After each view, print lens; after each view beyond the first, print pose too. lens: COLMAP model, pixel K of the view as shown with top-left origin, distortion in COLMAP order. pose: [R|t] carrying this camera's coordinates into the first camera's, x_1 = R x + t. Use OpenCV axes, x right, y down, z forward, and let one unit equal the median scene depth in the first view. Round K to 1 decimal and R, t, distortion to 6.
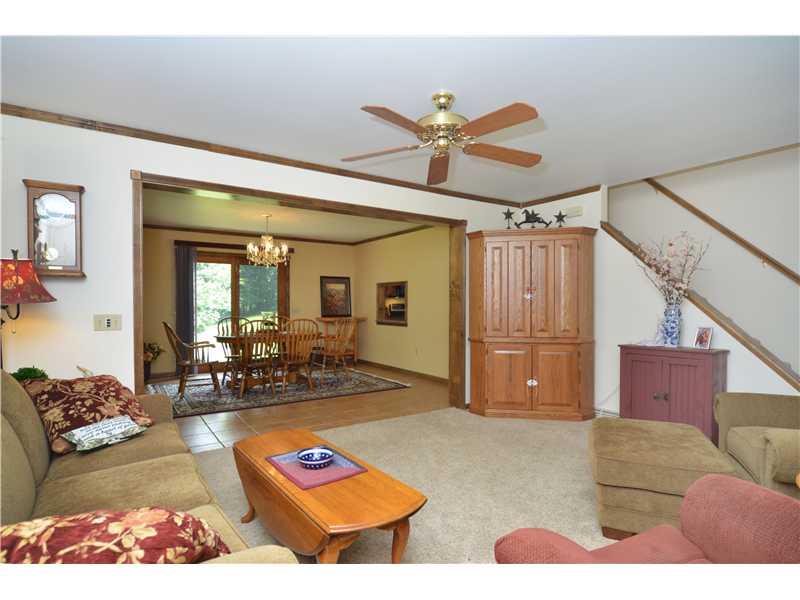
lens RADIAL K [[425.7, 0, 398.0], [0, 425.7, 311.6], [0, 0, 1]] dist [-0.017686, 0.001758]
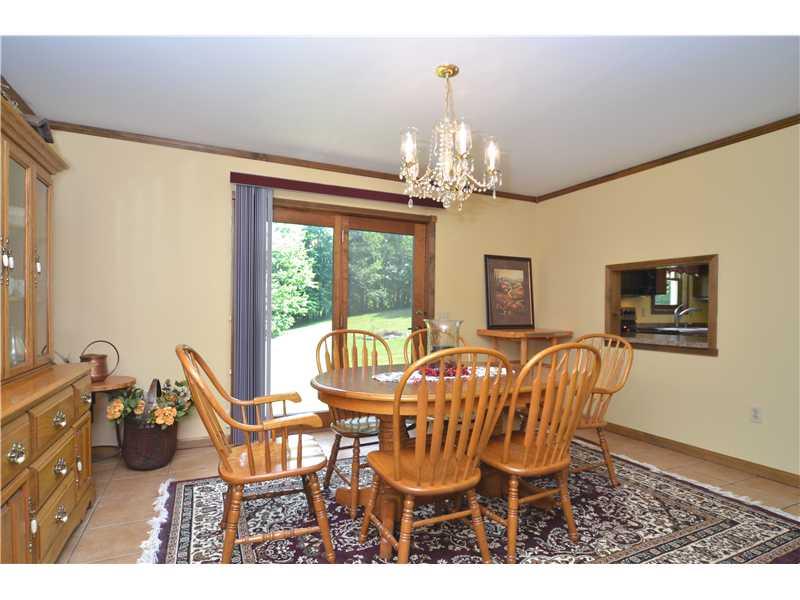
lens RADIAL K [[425.7, 0, 398.0], [0, 425.7, 311.6], [0, 0, 1]] dist [-0.017686, 0.001758]
pose [[0.988046, 0.010304, -0.153815, -0.208229], [-0.012582, 0.999825, -0.013845, -0.000625], [0.153645, 0.015615, 0.988003, 0.440333]]
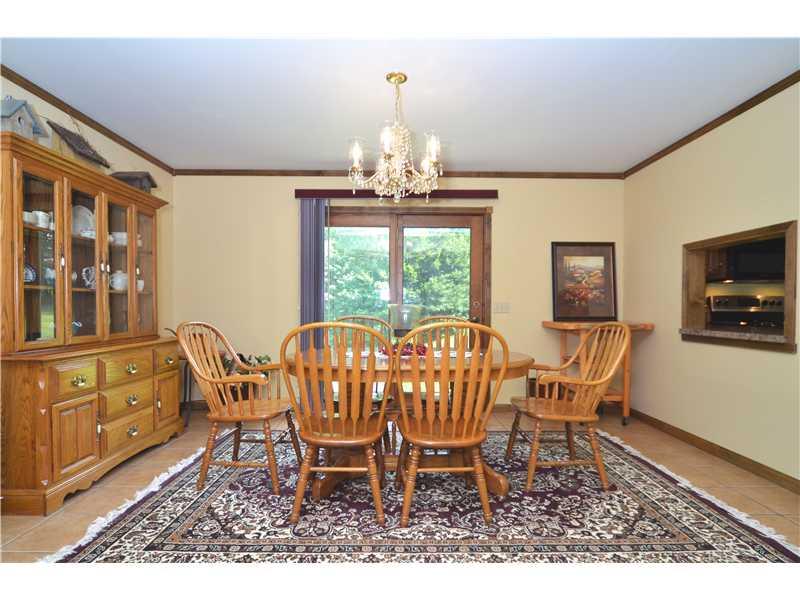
lens RADIAL K [[425.7, 0, 398.0], [0, 425.7, 311.6], [0, 0, 1]] dist [-0.017686, 0.001758]
pose [[0.832129, 0.009182, -0.554506, -0.050388], [-0.014825, 0.999874, -0.005692, 0.007446], [0.554384, 0.012957, 0.832160, 0.464651]]
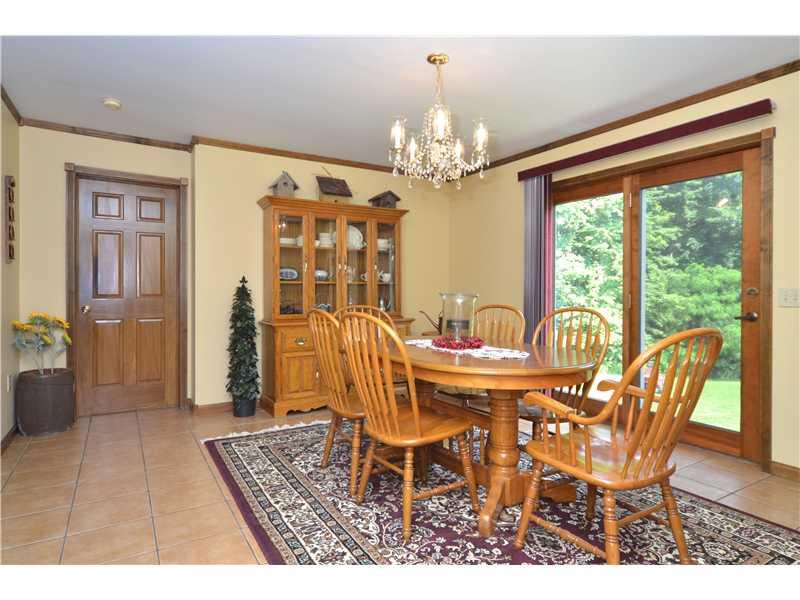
lens RADIAL K [[462.5, 0, 409.9], [0, 462.5, 296.6], [0, 0, 1]] dist [-0.022710, -0.000041]
pose [[-0.034977, 0.008986, -0.999348, 0.095222], [-0.025065, 0.999637, 0.009865, 0.000728], [0.999074, 0.025393, -0.034739, 0.709855]]
